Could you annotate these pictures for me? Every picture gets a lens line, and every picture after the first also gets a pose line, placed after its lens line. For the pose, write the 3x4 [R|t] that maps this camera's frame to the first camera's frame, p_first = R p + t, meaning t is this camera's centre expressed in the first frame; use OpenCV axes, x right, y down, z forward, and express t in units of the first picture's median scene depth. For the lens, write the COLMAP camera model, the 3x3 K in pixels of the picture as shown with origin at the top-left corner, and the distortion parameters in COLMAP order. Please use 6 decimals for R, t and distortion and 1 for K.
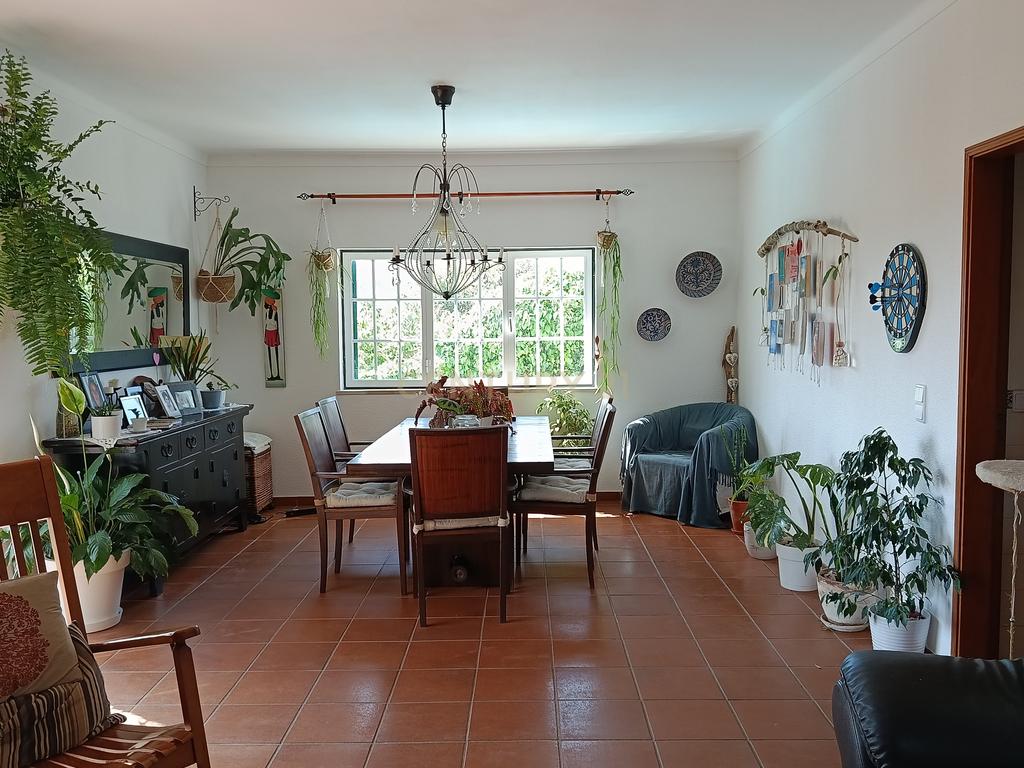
lens RADIAL K [[905.5, 0, 511.8], [0, 905.5, 385.3], [0, 0, 1]] dist [0.068857, -0.080040]
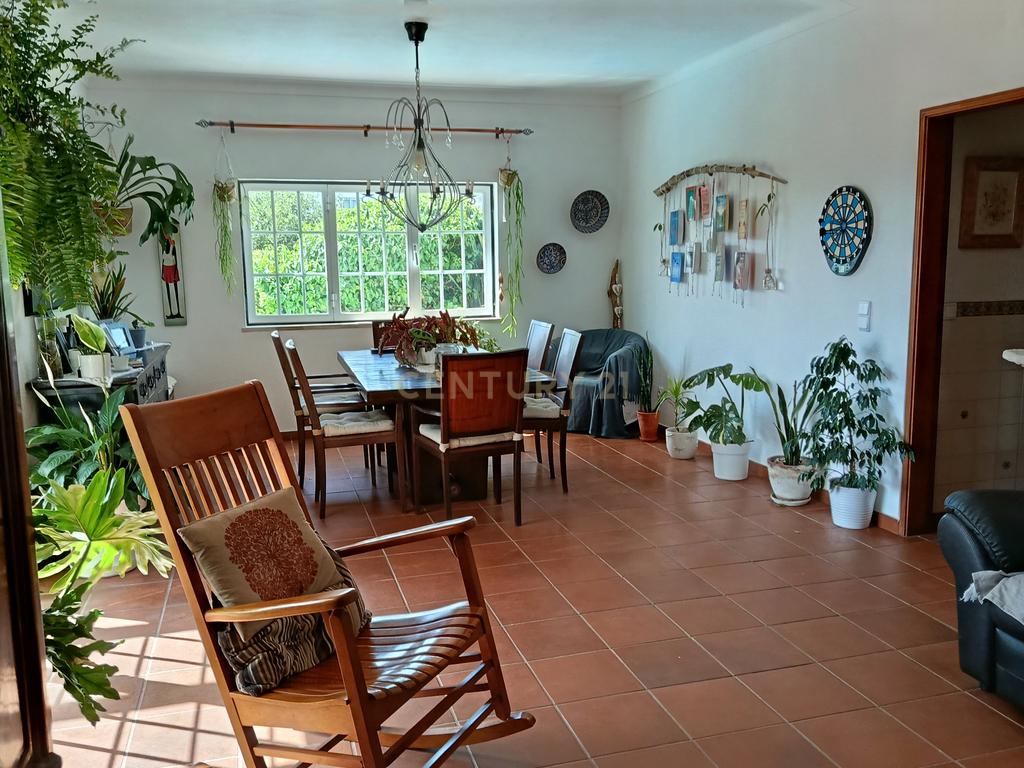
lens RADIAL K [[905.5, 0, 512.7], [0, 905.5, 387.8], [0, 0, 1]] dist [0.068857, -0.080040]
pose [[0.955411, -0.048045, 0.291344, -0.279507], [0.027541, 0.996872, 0.074078, 0.008455], [-0.293992, -0.062751, 0.953746, -0.036719]]
